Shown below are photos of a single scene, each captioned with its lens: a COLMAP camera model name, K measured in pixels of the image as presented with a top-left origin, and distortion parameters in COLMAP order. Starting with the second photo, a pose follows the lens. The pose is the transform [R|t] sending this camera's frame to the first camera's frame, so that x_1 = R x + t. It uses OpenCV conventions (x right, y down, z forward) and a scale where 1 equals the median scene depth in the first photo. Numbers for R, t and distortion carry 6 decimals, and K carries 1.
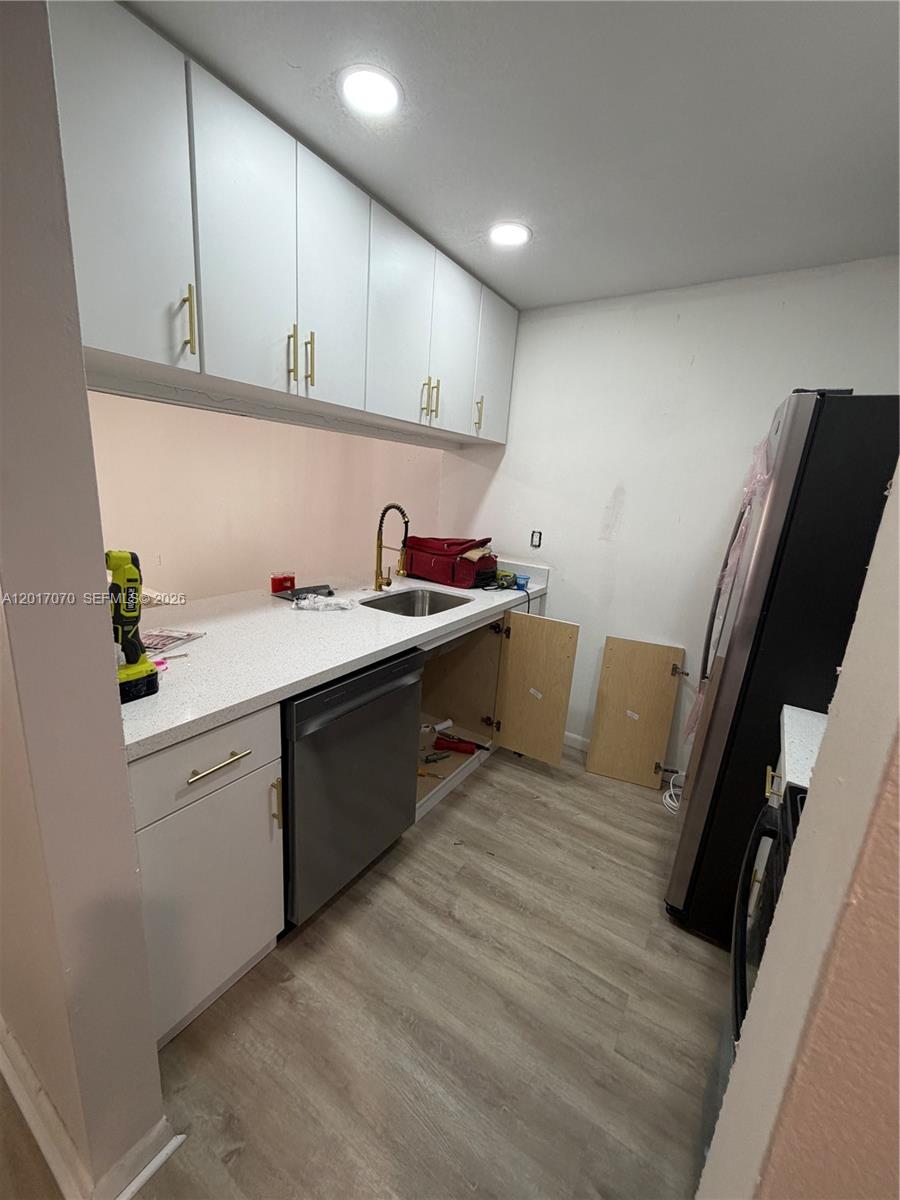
lens RADIAL K [[479.9, 0, 448.2], [0, 479.9, 600.7], [0, 0, 1]] dist [-0.002280, -0.000505]
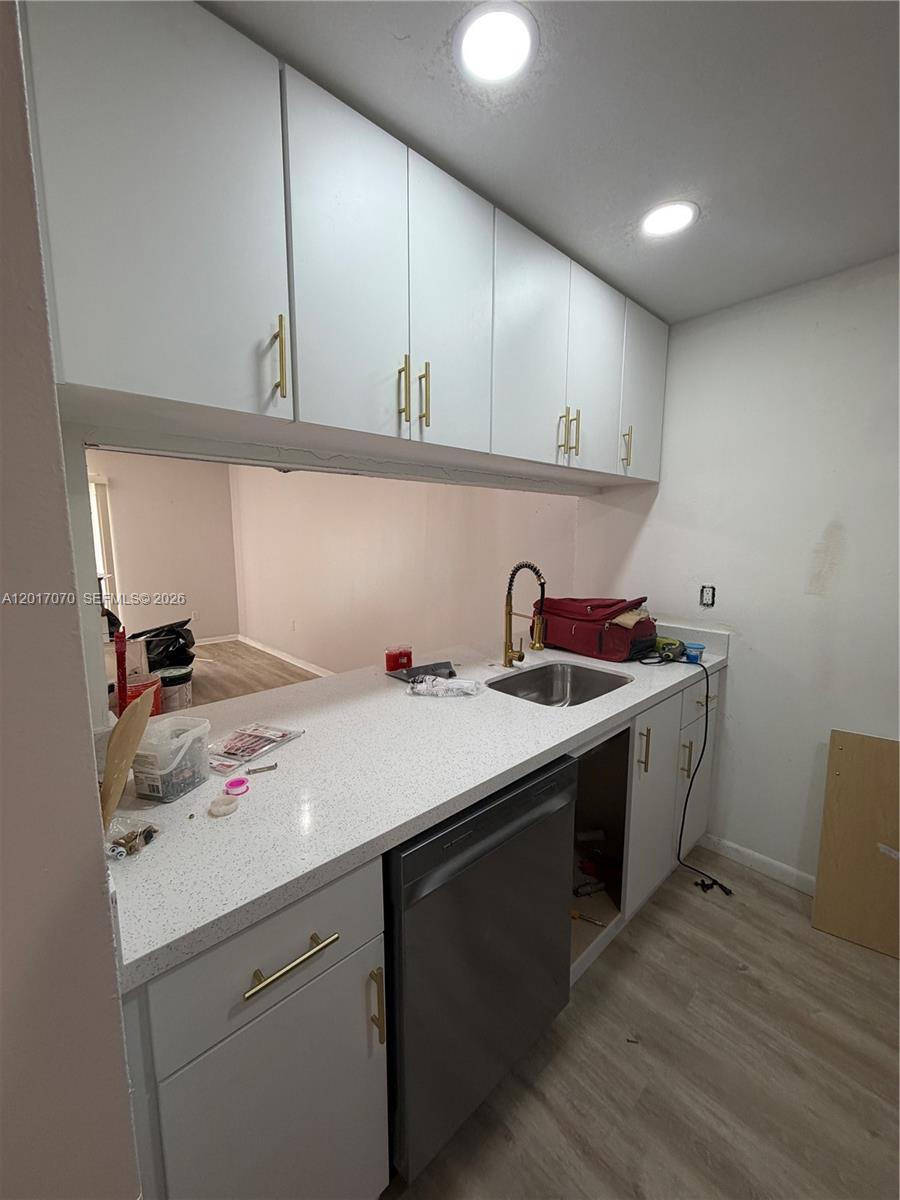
lens RADIAL K [[479.9, 0, 448.7], [0, 479.9, 600.0], [0, 0, 1]] dist [-0.002280, -0.000505]
pose [[0.968983, -0.034178, -0.244751, -0.049952], [0.006529, 0.993585, -0.112901, -0.053689], [0.247040, 0.107801, 0.962990, 0.214502]]
